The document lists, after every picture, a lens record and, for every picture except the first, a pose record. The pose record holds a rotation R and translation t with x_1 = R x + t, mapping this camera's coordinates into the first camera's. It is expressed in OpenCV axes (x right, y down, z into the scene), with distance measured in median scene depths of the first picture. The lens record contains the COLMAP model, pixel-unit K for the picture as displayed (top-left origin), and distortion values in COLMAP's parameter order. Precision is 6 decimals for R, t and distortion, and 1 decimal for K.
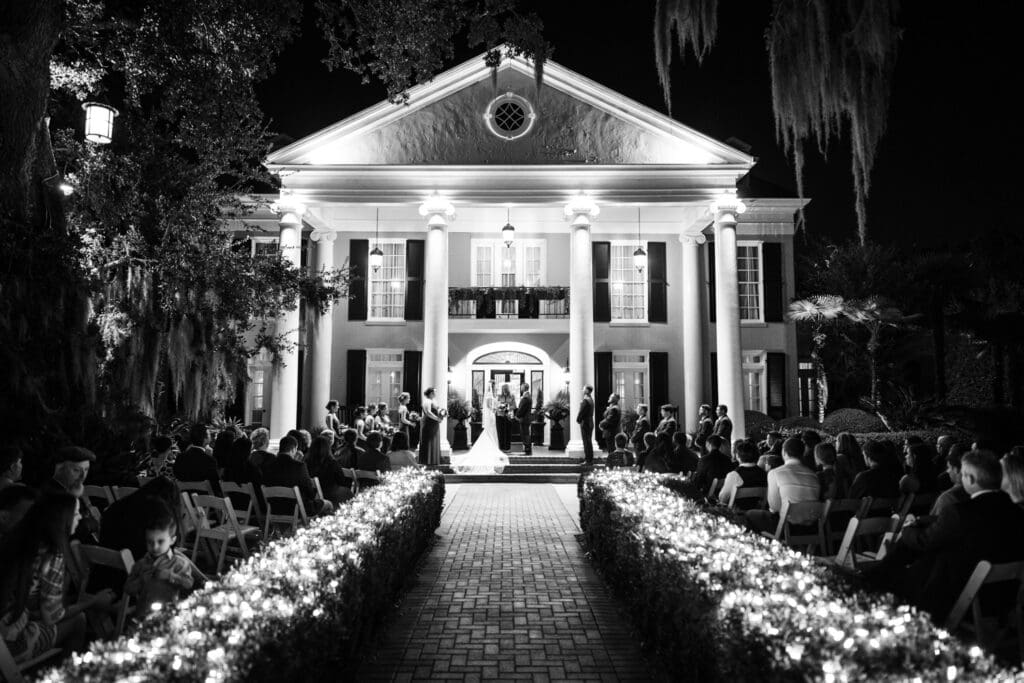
lens RADIAL K [[702.1, 0, 512.0], [0, 702.1, 341.5], [0, 0, 1]] dist [-0.000072, -0.000416]
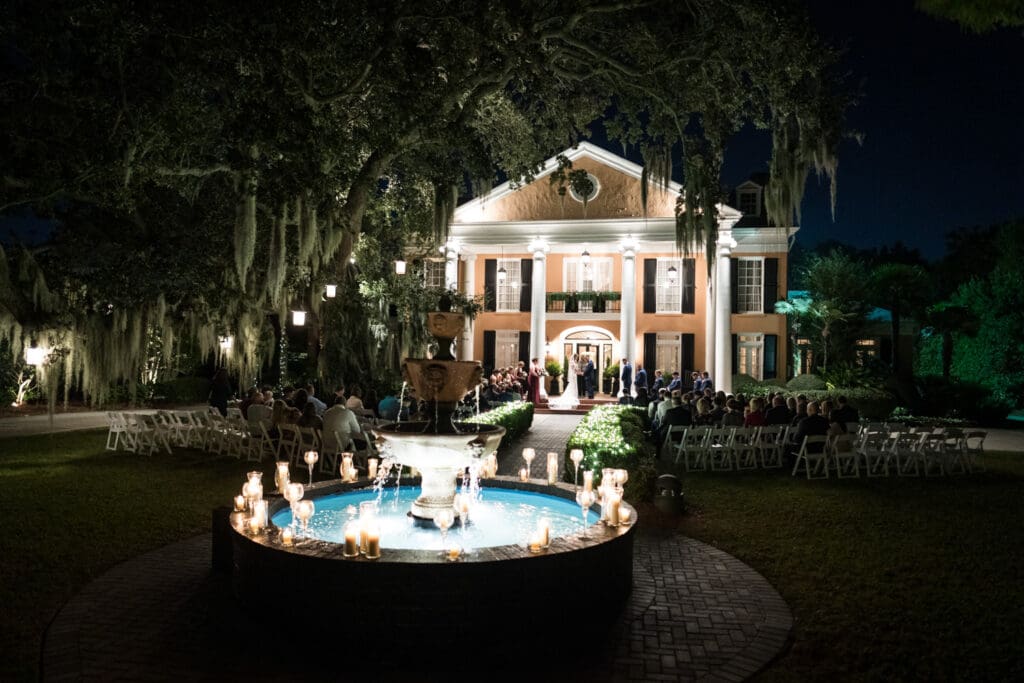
lens RADIAL K [[702.1, 0, 512.0], [0, 702.1, 341.5], [0, 0, 1]] dist [-0.000072, -0.000416]
pose [[0.984874, 0.010553, -0.172951, 0.104333], [0.001684, 0.997513, 0.070458, -0.077949], [0.173265, -0.069684, 0.982407, -0.560867]]
